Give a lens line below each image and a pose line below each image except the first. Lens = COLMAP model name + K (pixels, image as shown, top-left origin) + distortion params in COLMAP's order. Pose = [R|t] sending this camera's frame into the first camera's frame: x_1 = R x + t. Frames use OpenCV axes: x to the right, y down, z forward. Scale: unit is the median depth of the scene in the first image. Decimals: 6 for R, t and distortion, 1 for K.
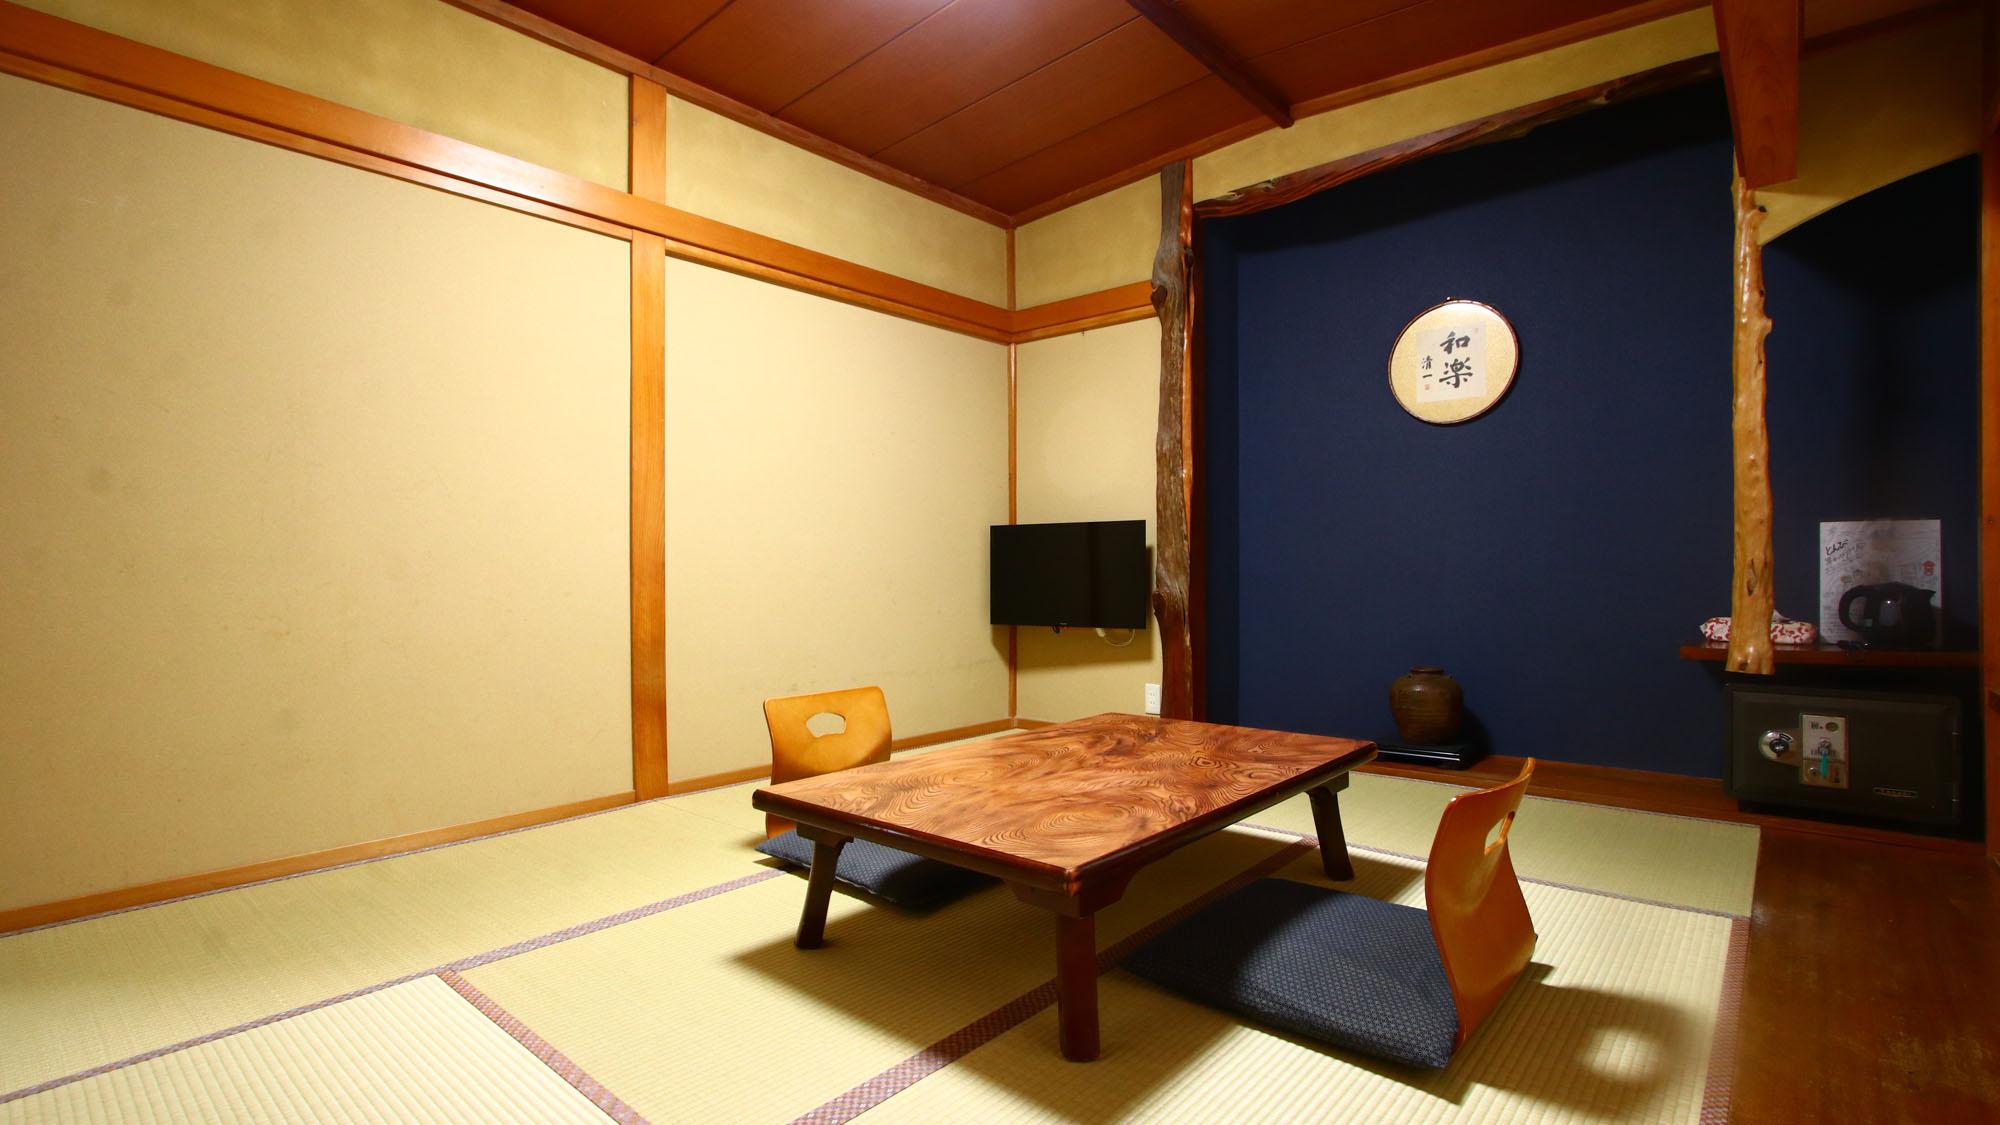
lens RADIAL K [[928.9, 0, 993.3], [0, 928.9, 565.3], [0, 0, 1]] dist [-0.015926, 0.000480]
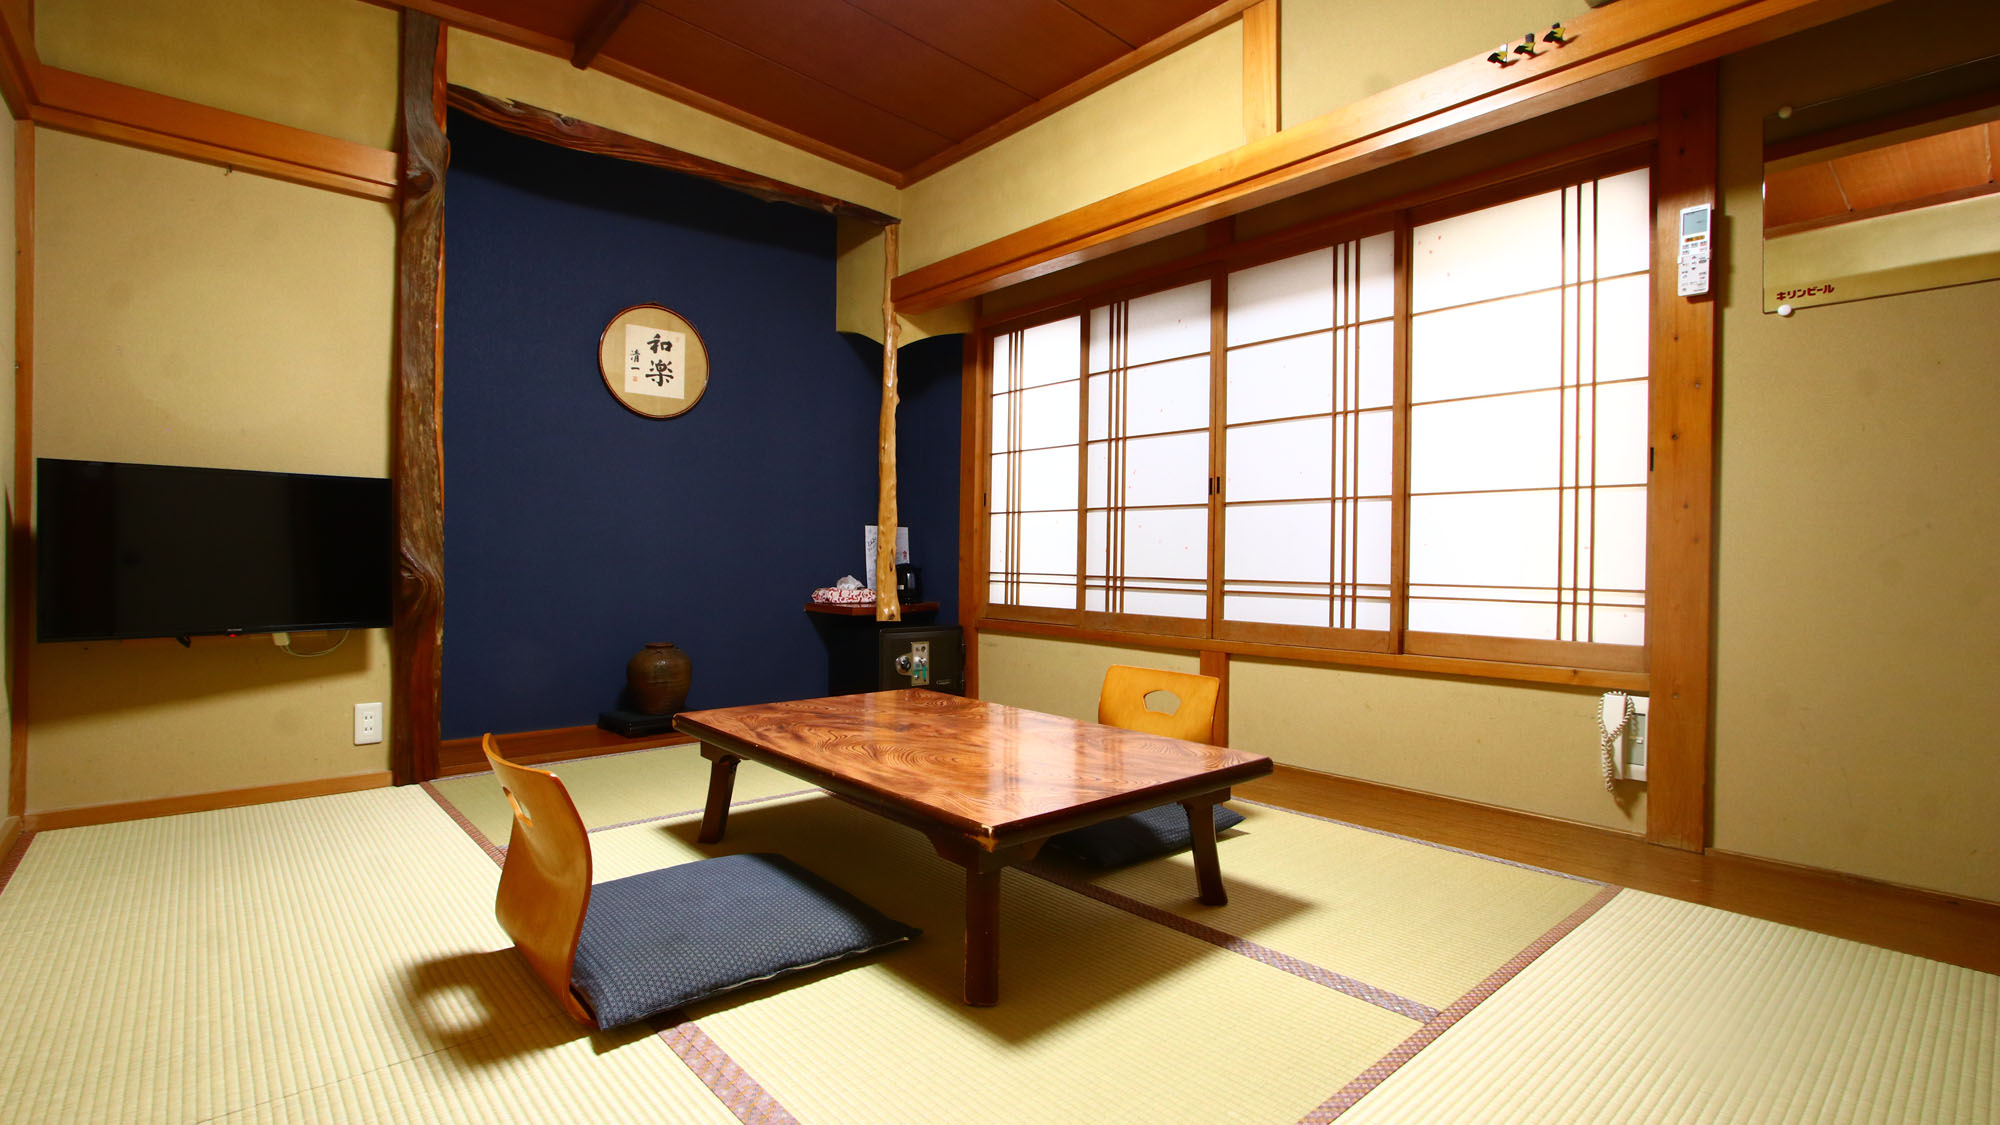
lens RADIAL K [[918.2, 0, 992.0], [0, 918.2, 563.3], [0, 0, 1]] dist [-0.010557, 0.000577]
pose [[0.134142, -0.000496, 0.990962, -0.518810], [-0.016132, 0.999866, 0.002684, 0.008740], [-0.990831, -0.016346, 0.134116, 0.456645]]
